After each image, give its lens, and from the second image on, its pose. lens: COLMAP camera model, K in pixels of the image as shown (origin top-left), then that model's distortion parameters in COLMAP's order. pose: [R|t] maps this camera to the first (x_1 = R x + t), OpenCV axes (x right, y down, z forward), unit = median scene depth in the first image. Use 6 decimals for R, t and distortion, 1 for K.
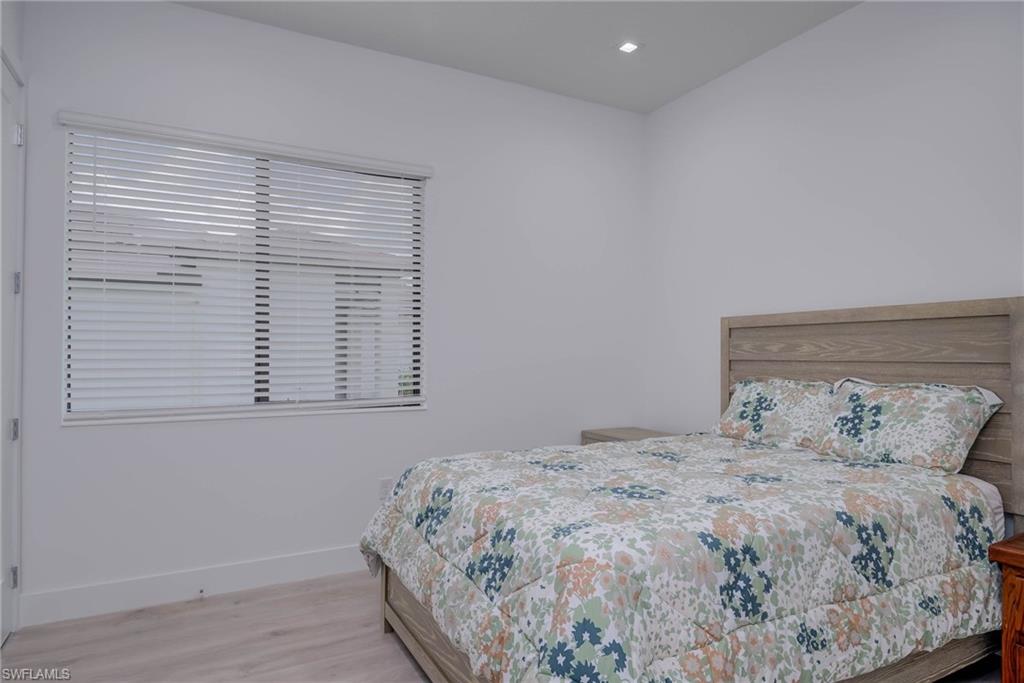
lens RADIAL K [[571.8, 0, 497.2], [0, 571.8, 350.2], [0, 0, 1]] dist [0.002510, 0.000868]
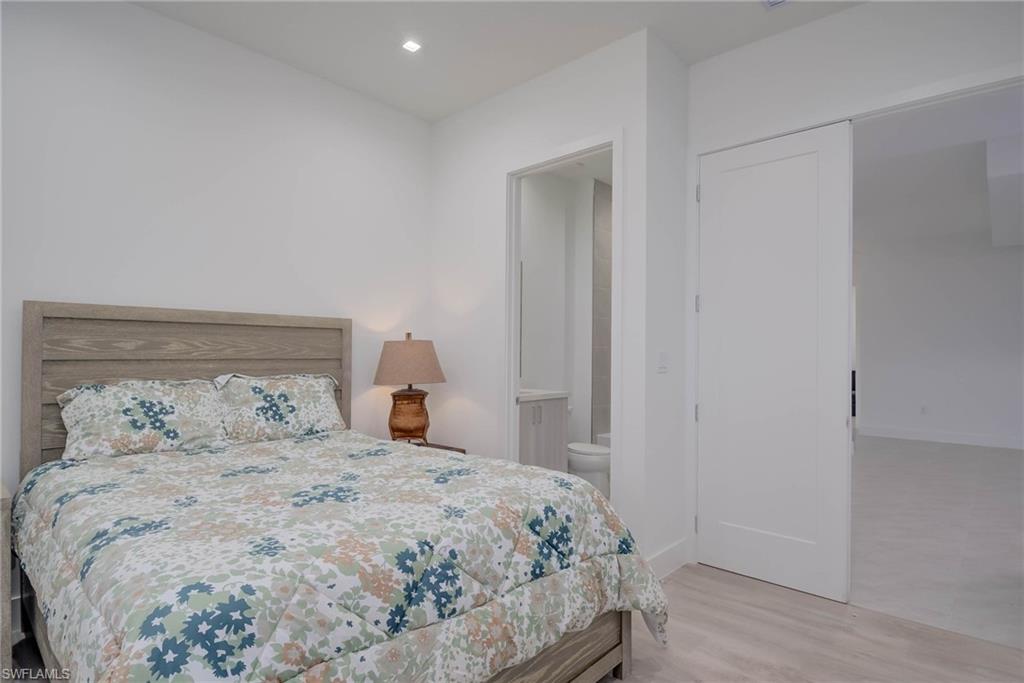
lens RADIAL K [[571.8, 0, 497.2], [0, 571.8, 350.2], [0, 0, 1]] dist [0.002510, 0.000868]
pose [[-0.338417, 0.001158, 0.940996, -0.637185], [-0.012505, 0.999905, -0.005728, 0.001941], [-0.940913, -0.013706, -0.338370, 0.922578]]
